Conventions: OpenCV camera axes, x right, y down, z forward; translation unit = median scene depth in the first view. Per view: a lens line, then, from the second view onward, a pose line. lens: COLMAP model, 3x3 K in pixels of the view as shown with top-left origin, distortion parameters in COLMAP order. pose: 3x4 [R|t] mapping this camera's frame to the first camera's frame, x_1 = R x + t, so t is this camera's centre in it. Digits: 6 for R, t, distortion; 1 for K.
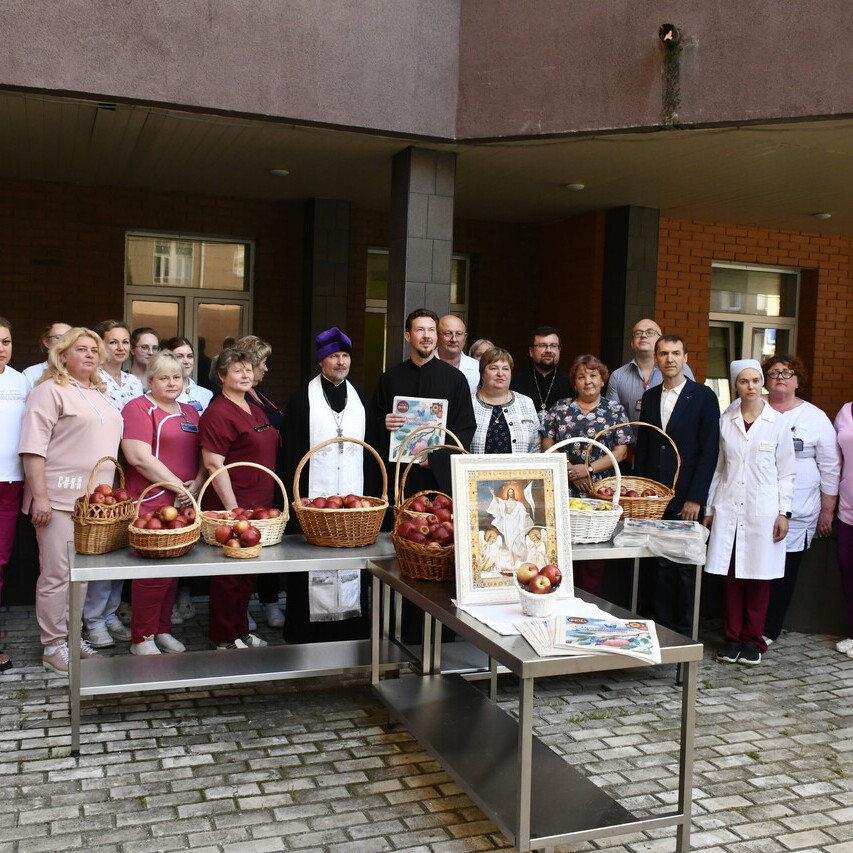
lens RADIAL K [[977.5, 0, 426.5], [0, 977.5, 426.5], [0, 0, 1]] dist [-0.017137, -0.021067]
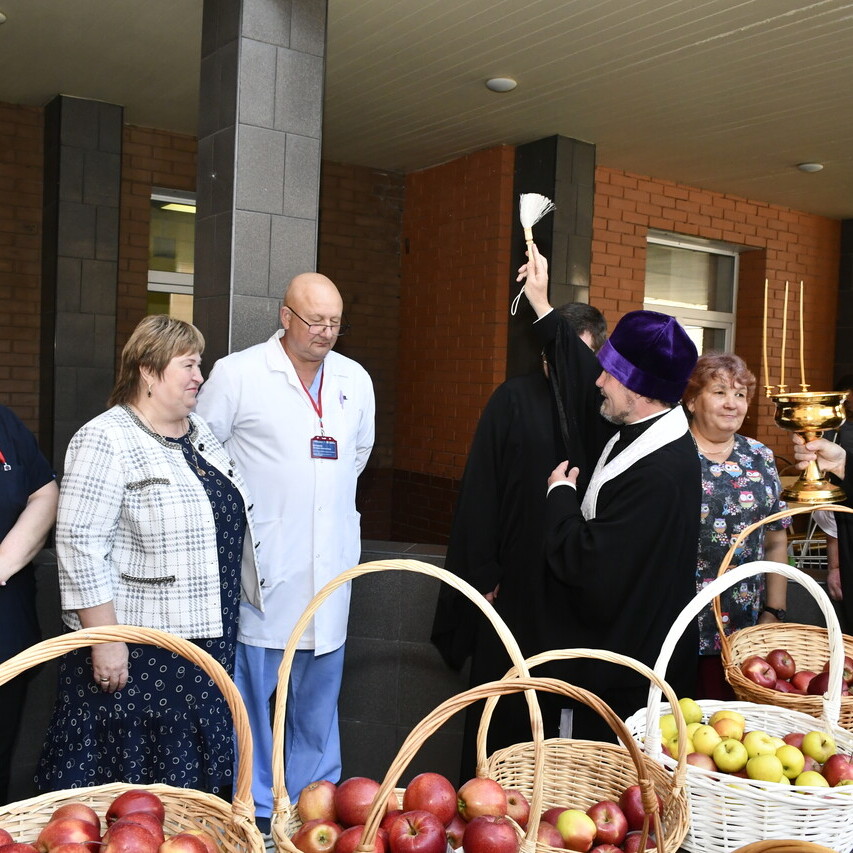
lens RADIAL K [[977.5, 0, 426.5], [0, 977.5, 426.5], [0, 0, 1]] dist [-0.017137, -0.021067]
pose [[0.974954, -0.004540, 0.222361, -0.045384], [0.006878, 0.999929, -0.009742, -0.032455], [-0.222301, 0.011028, 0.974916, 0.574130]]
